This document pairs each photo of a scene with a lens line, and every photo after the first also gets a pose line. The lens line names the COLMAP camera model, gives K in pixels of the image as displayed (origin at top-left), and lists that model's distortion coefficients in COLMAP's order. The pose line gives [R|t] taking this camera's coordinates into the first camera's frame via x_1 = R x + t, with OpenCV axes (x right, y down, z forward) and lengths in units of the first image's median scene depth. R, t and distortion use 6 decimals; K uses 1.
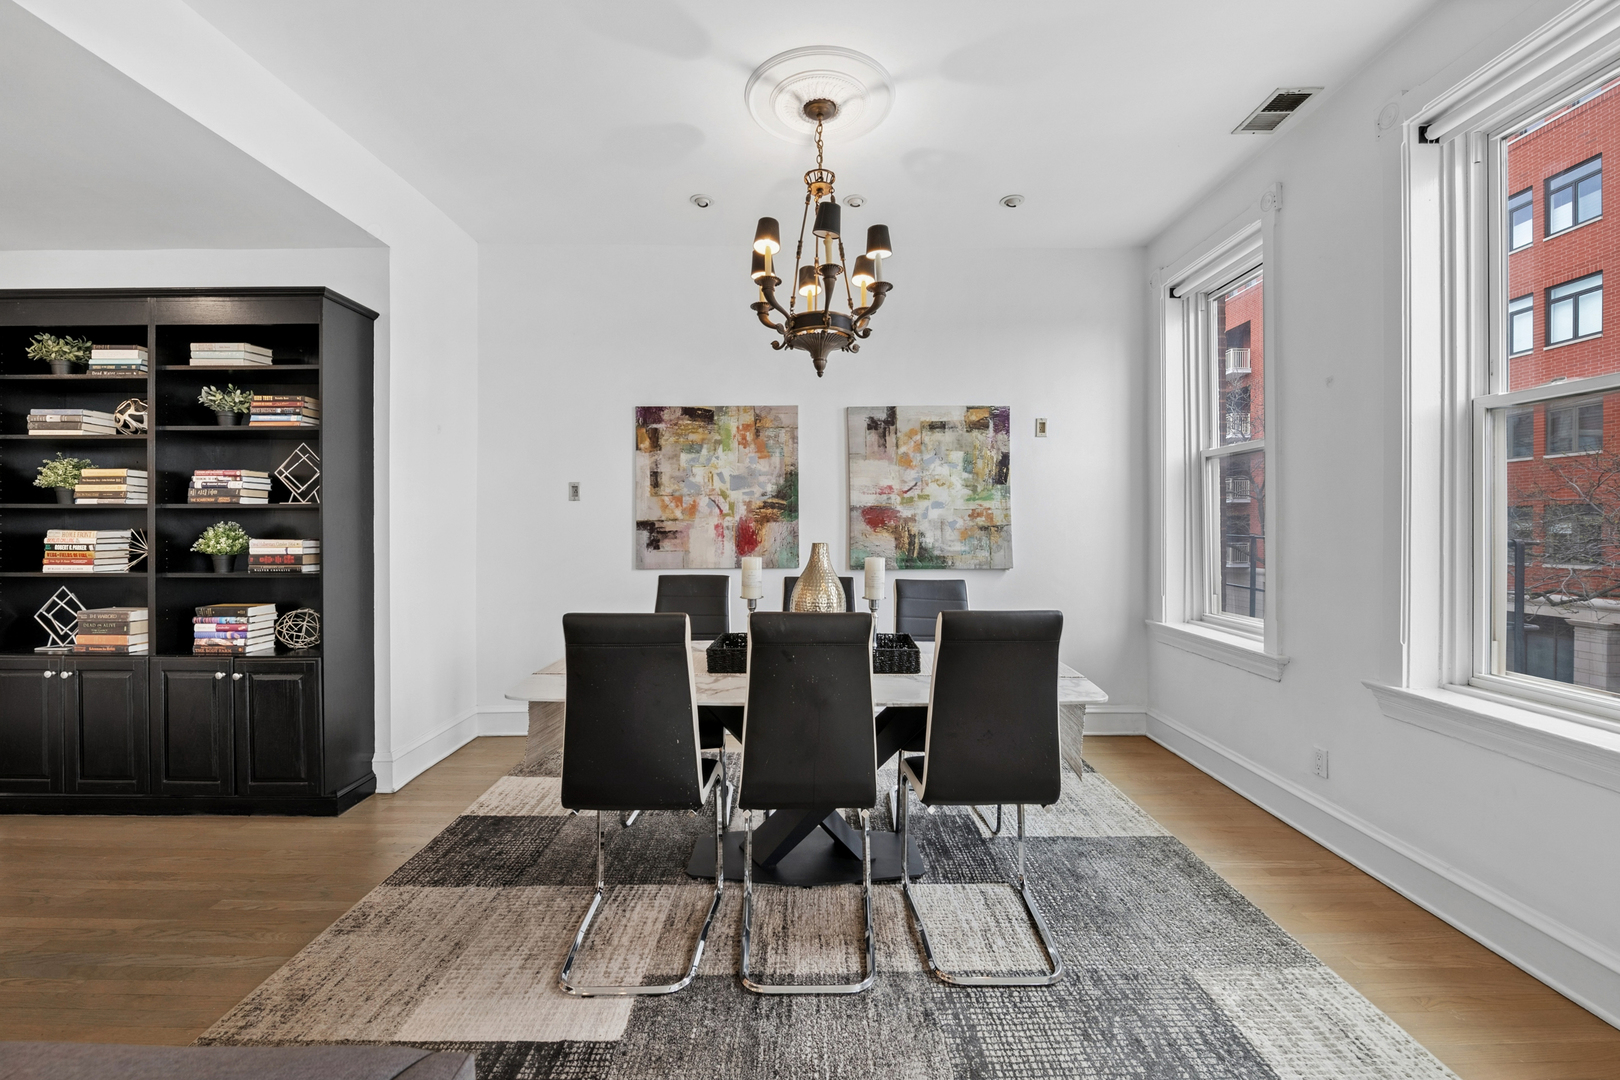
lens RADIAL K [[644.3, 0, 814.8], [0, 644.3, 534.1], [0, 0, 1]] dist [-0.012483, -0.000109]
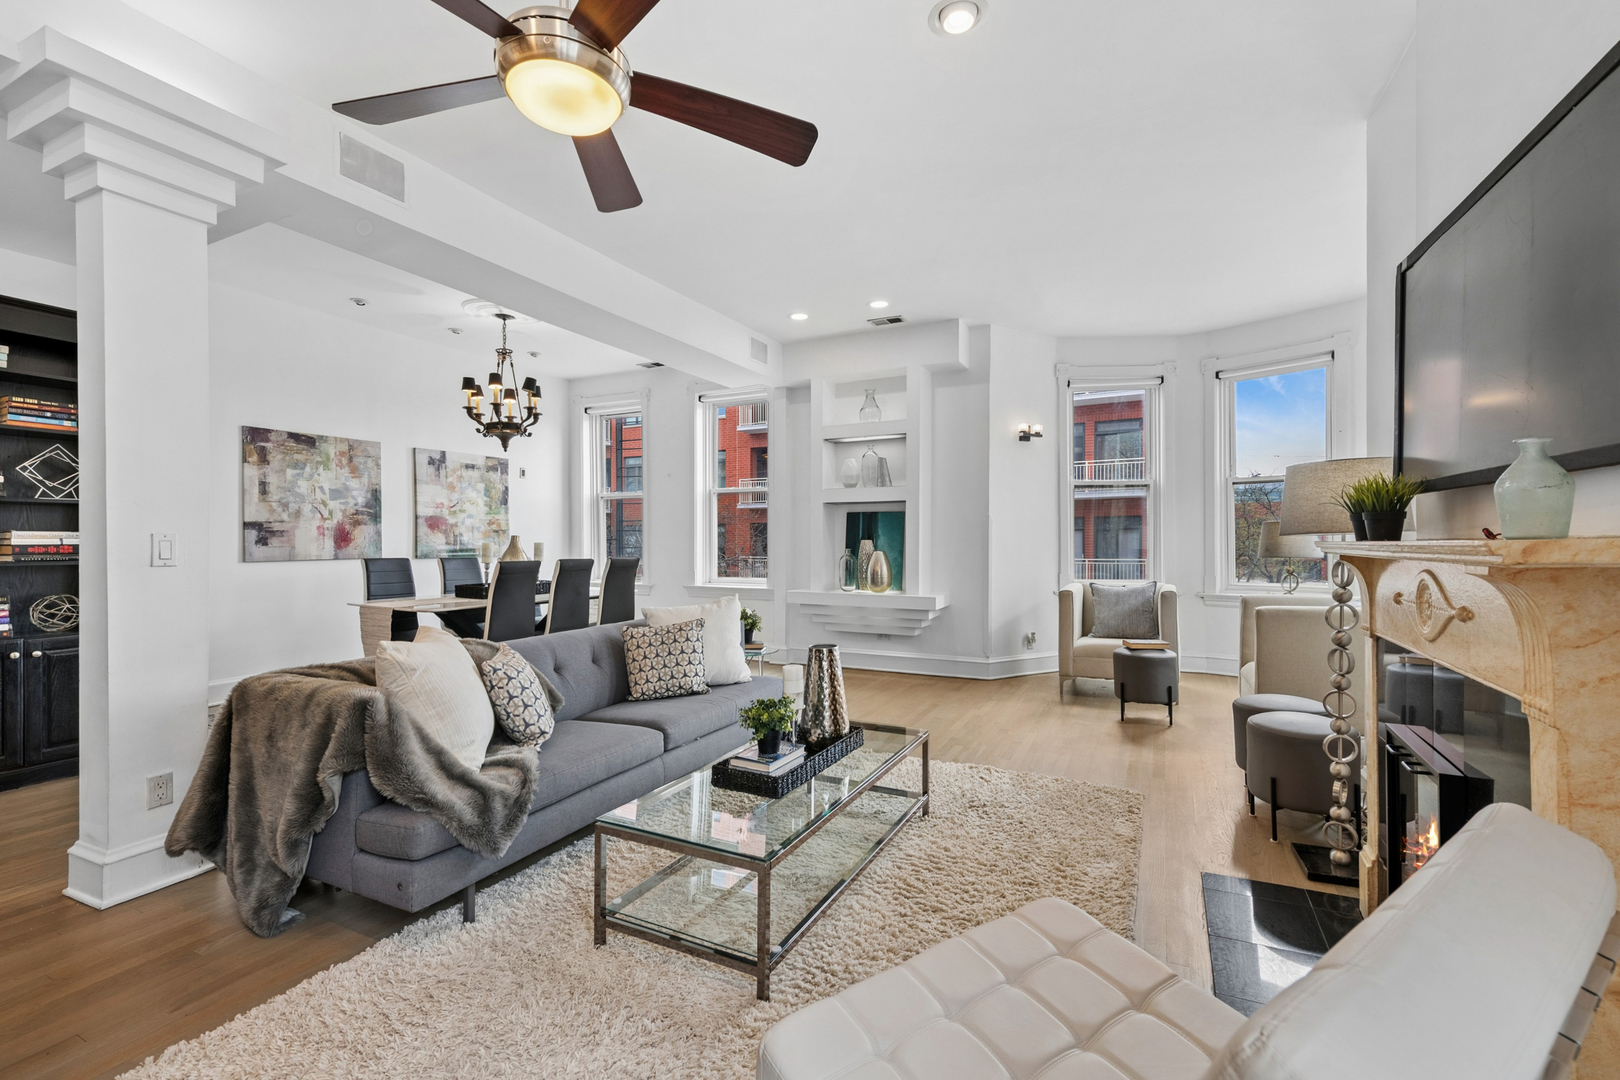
lens RADIAL K [[693.0, 0, 802.7], [0, 693.0, 550.1], [0, 0, 1]] dist [0.015483, 0.000079]
pose [[0.462231, -0.012255, 0.886675, -0.953425], [0.009773, 0.999914, 0.008726, 0.030967], [-0.886706, 0.004632, 0.462311, -0.518954]]
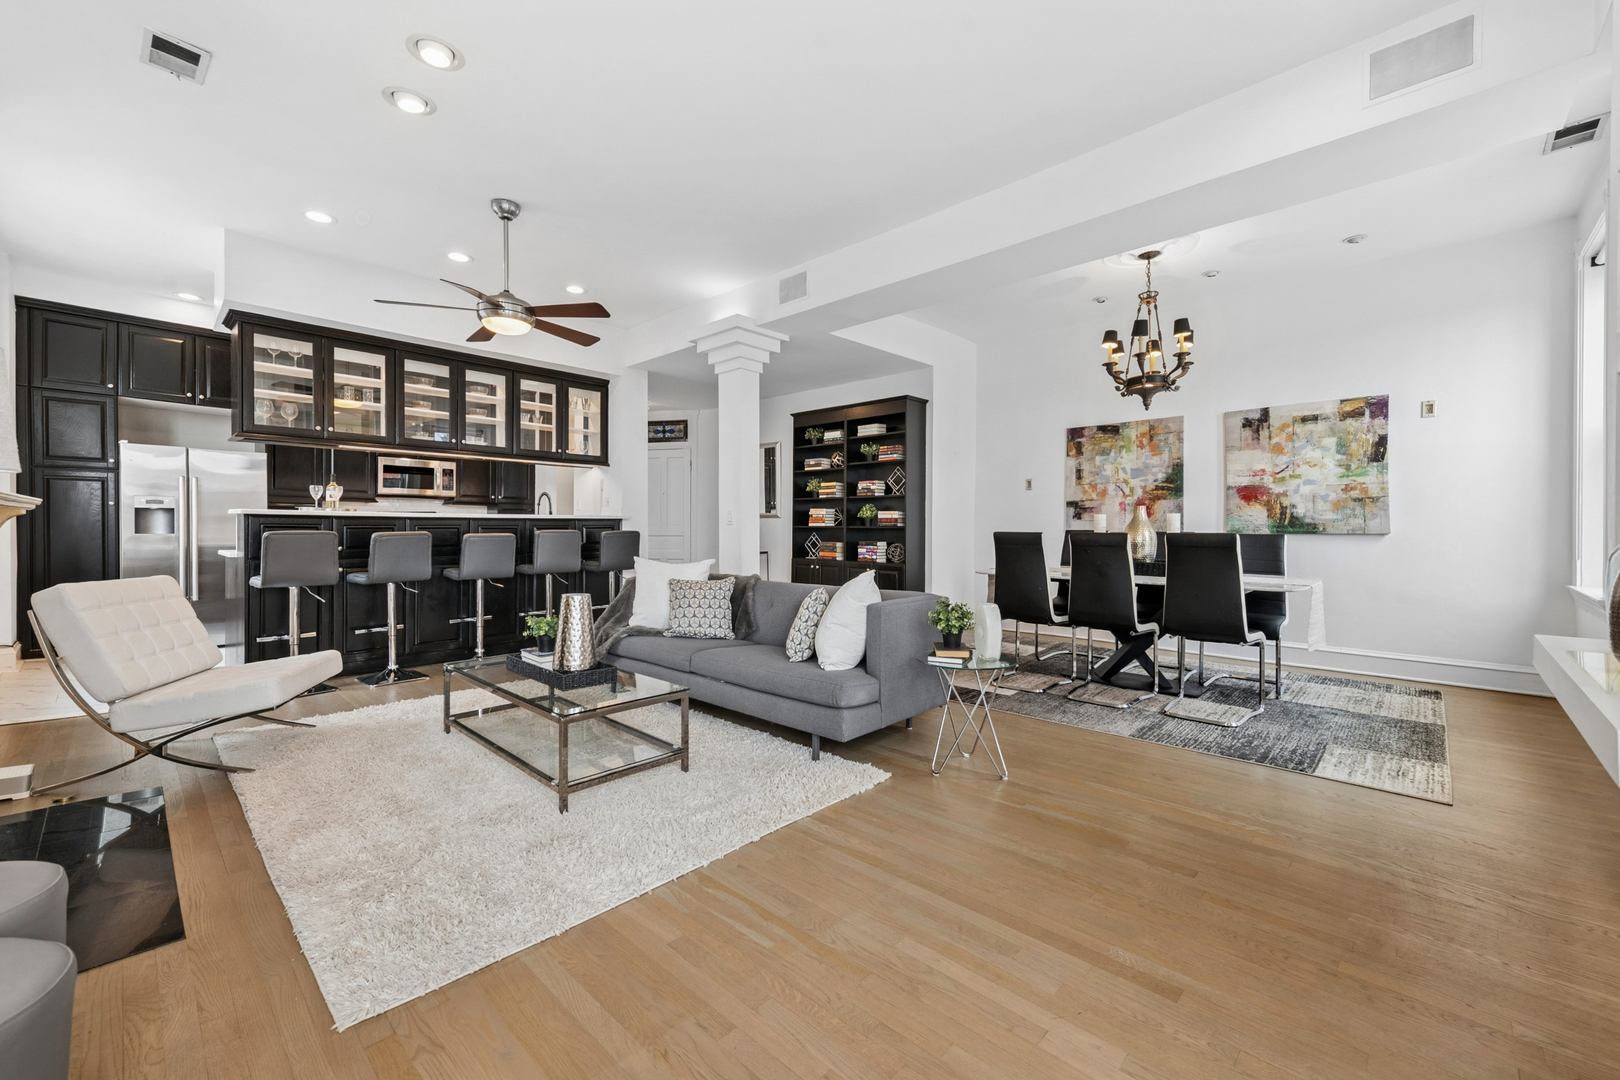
lens RADIAL K [[642.6, 0, 803.4], [0, 642.6, 537.6], [0, 0, 1]] dist [0.002668, 0.000169]
pose [[0.715466, 0.013206, -0.698523, 0.362924], [-0.008563, 0.999912, 0.010134, 0.057799], [0.698595, -0.001269, 0.715516, -0.575755]]
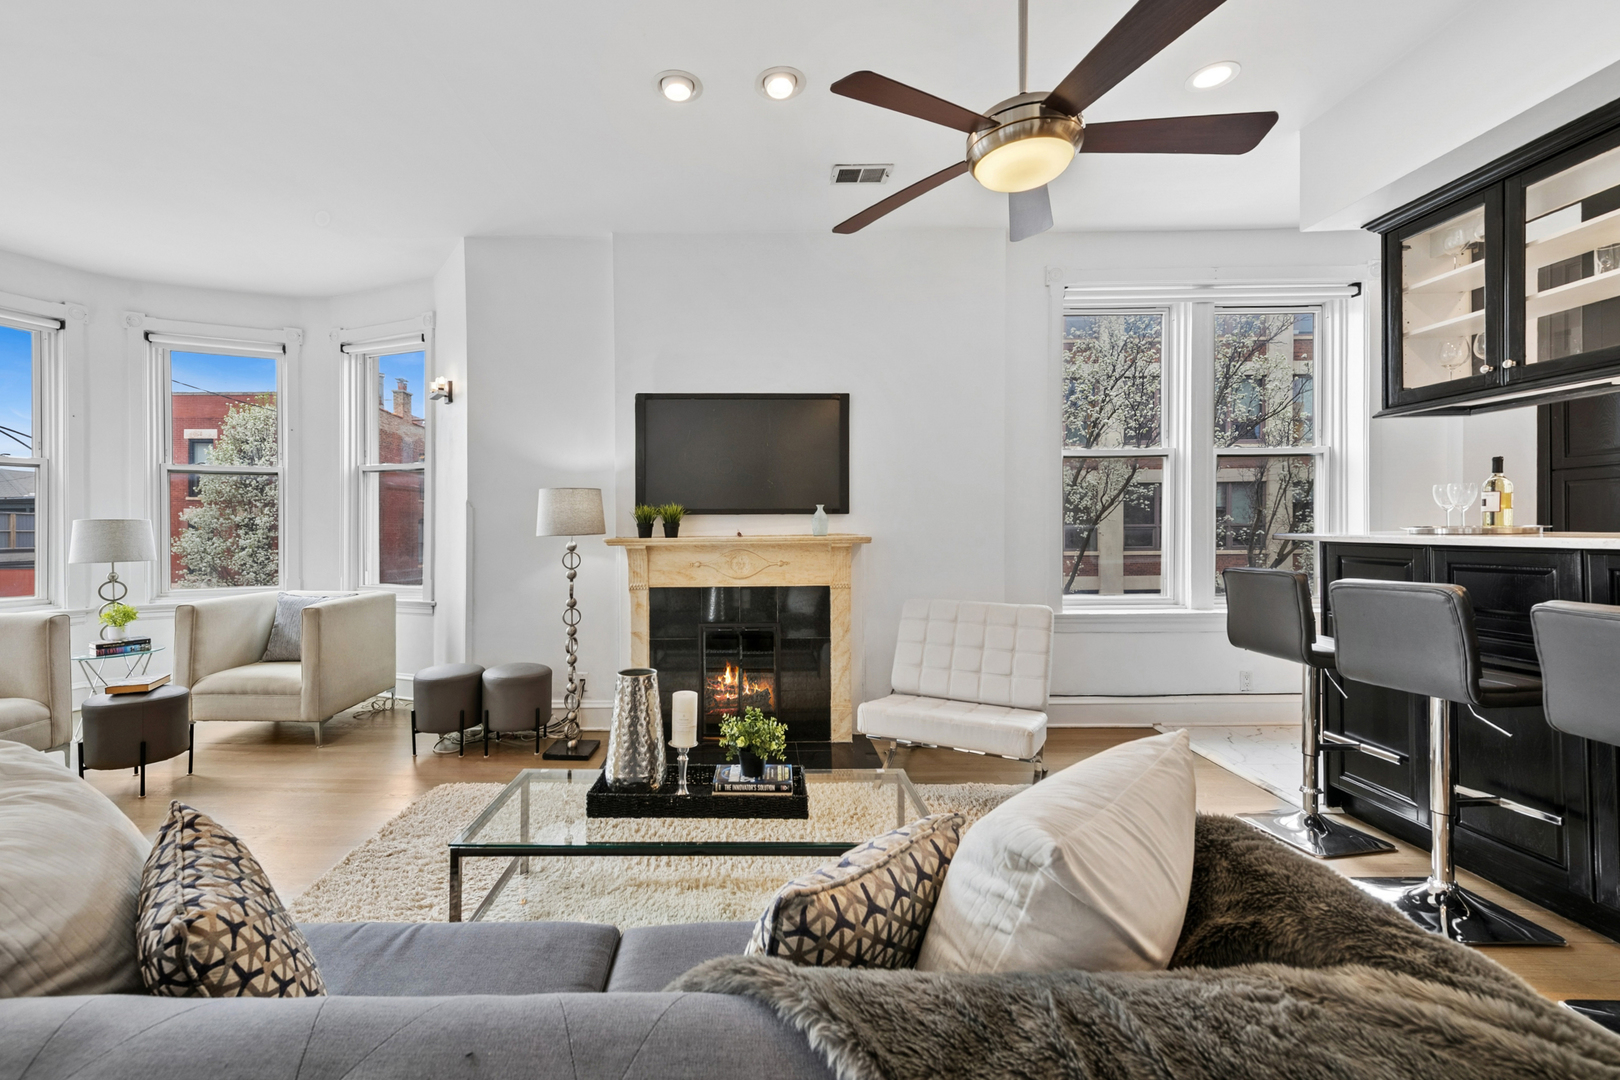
lens RADIAL K [[682.6, 0, 758.7], [0, 682.6, 524.4], [0, 0, 1]] dist [0.010508, -0.000135]
pose [[-0.999926, 0.006125, 0.010470, -0.446028], [0.006138, 0.999980, 0.001177, 0.013273], [-0.010463, 0.001241, -0.999944, 0.320936]]
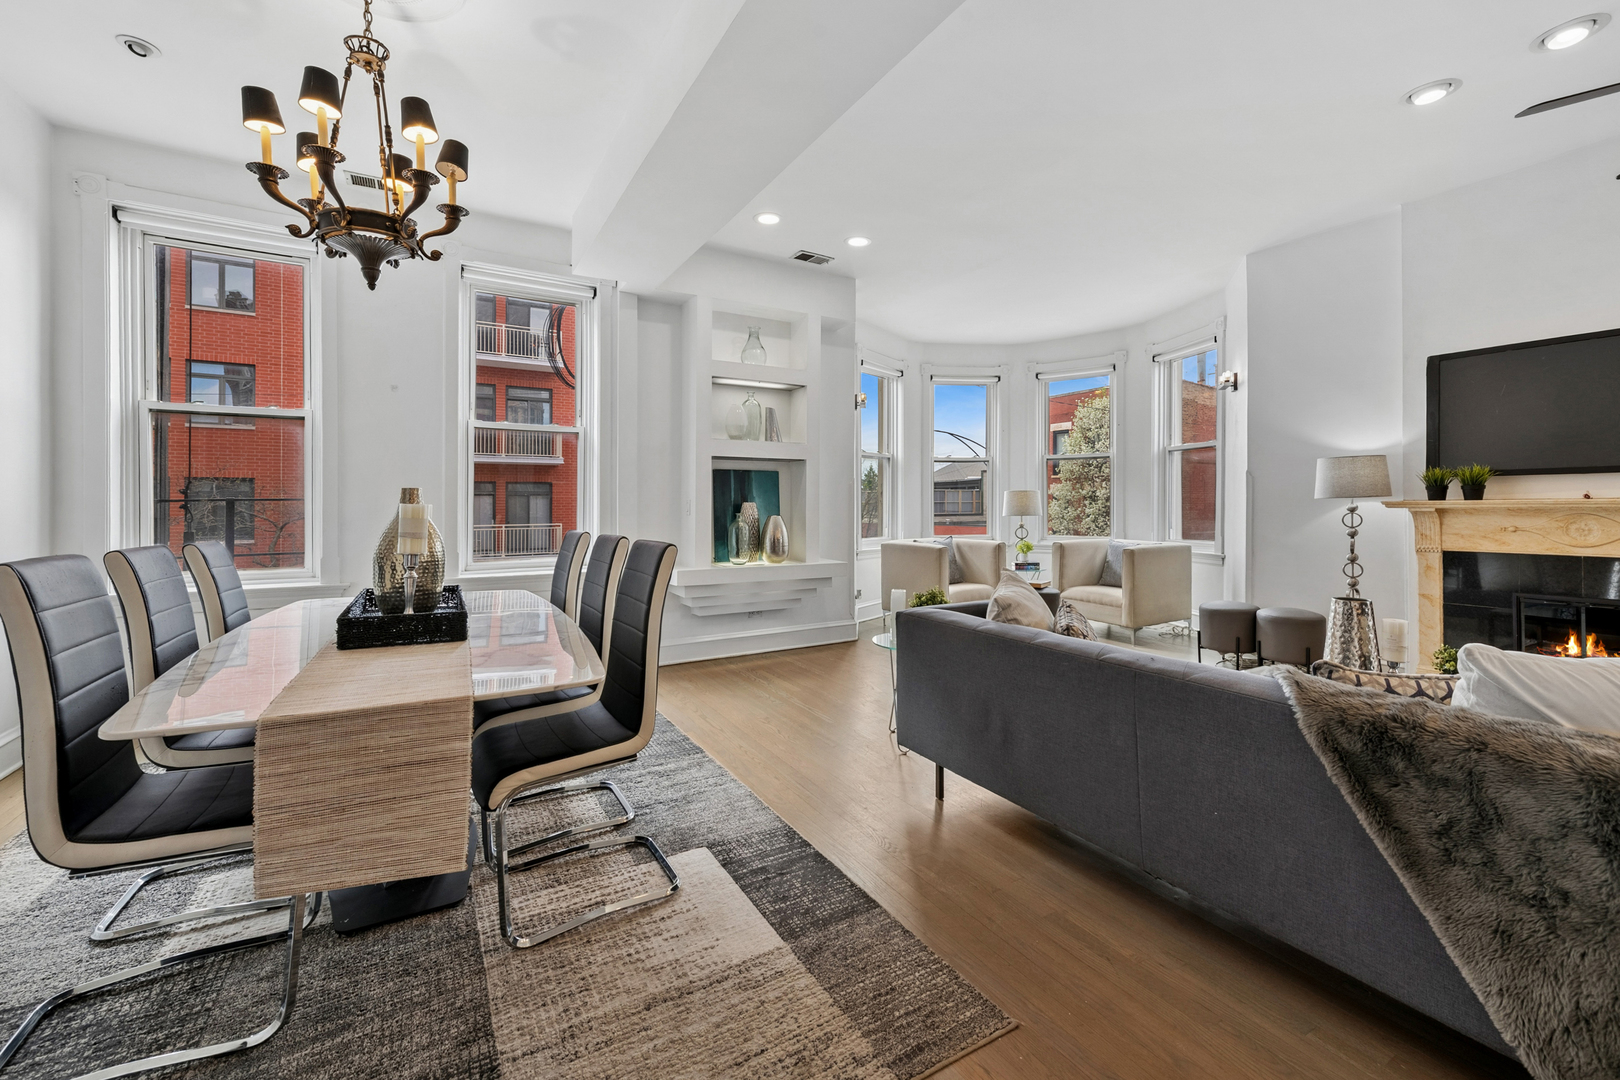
lens RADIAL K [[667.6, 0, 804.3], [0, 667.6, 512.2], [0, 0, 1]] dist [0.011405, -0.000126]
pose [[-0.492387, -0.006478, 0.870352, -0.669382], [0.011844, 0.999830, 0.014143, 0.024968], [-0.870296, 0.017273, -0.492226, 0.611351]]
